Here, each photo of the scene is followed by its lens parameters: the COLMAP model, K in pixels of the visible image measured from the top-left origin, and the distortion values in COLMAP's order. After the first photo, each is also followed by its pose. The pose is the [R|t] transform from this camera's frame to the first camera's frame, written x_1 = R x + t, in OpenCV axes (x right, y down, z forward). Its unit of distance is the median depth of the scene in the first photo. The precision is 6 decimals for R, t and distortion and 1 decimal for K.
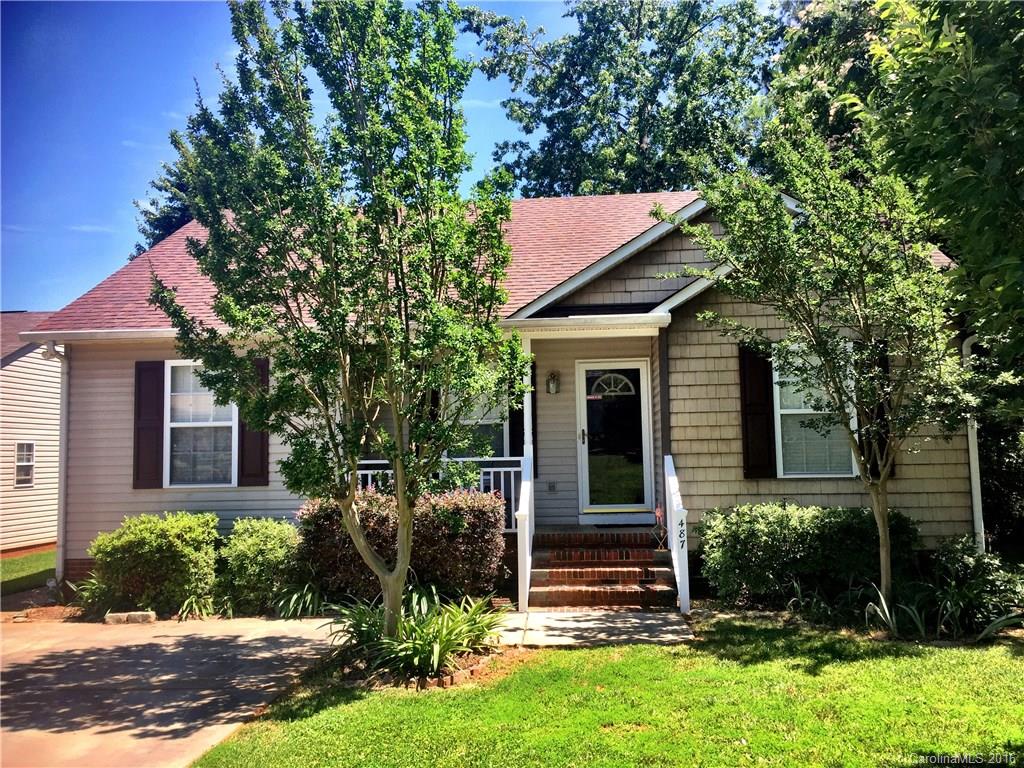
lens RADIAL K [[874.5, 0, 512.0], [0, 874.5, 384.0], [0, 0, 1]] dist [0.045005, -0.059806]
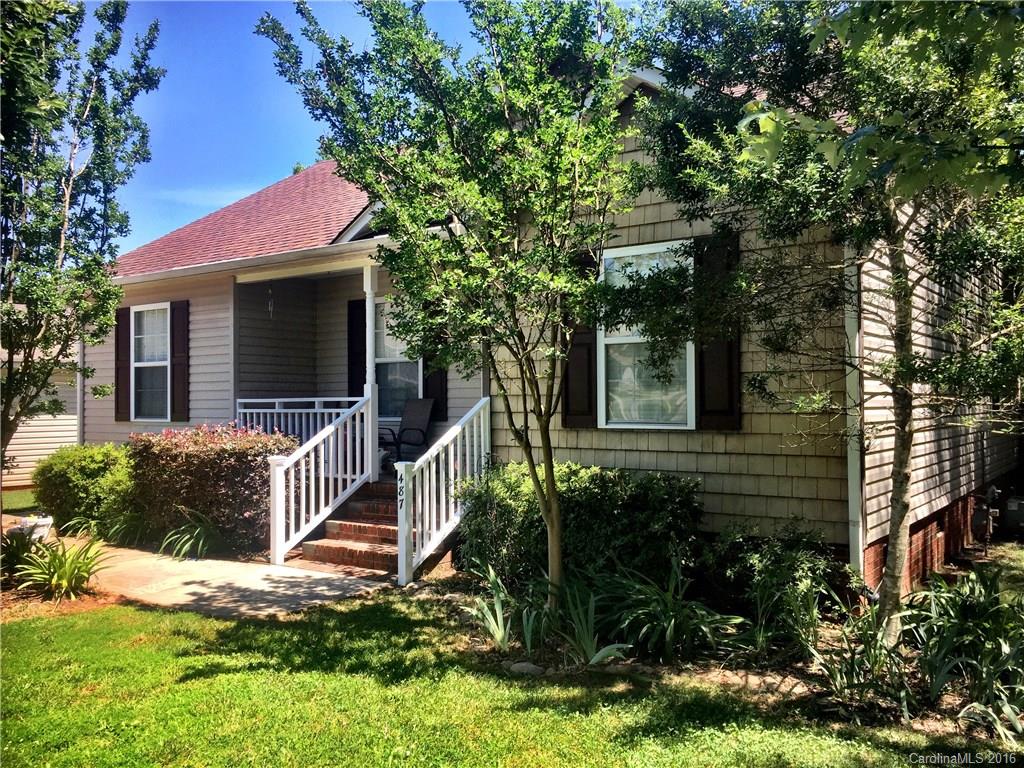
lens RADIAL K [[874.5, 0, 512.0], [0, 874.5, 384.0], [0, 0, 1]] dist [0.045005, -0.059806]
pose [[0.857235, 0.002665, -0.514919, 0.593962], [0.036842, 0.997106, 0.066495, 0.014525], [0.513607, -0.075972, 0.854656, 0.294210]]
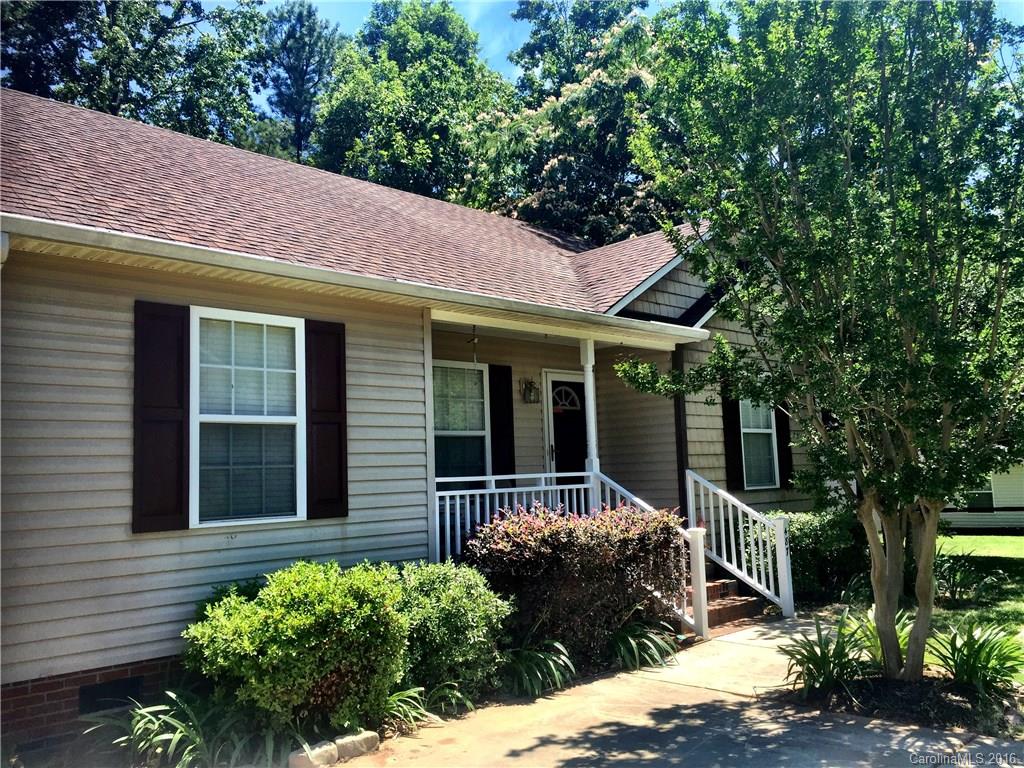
lens RADIAL K [[874.5, 0, 512.0], [0, 874.5, 384.0], [0, 0, 1]] dist [0.045005, -0.059806]
pose [[0.651071, 0.075207, 0.755282, -0.693373], [-0.036409, 0.997028, -0.067893, 0.056316], [-0.758143, 0.016704, 0.651874, 0.469346]]
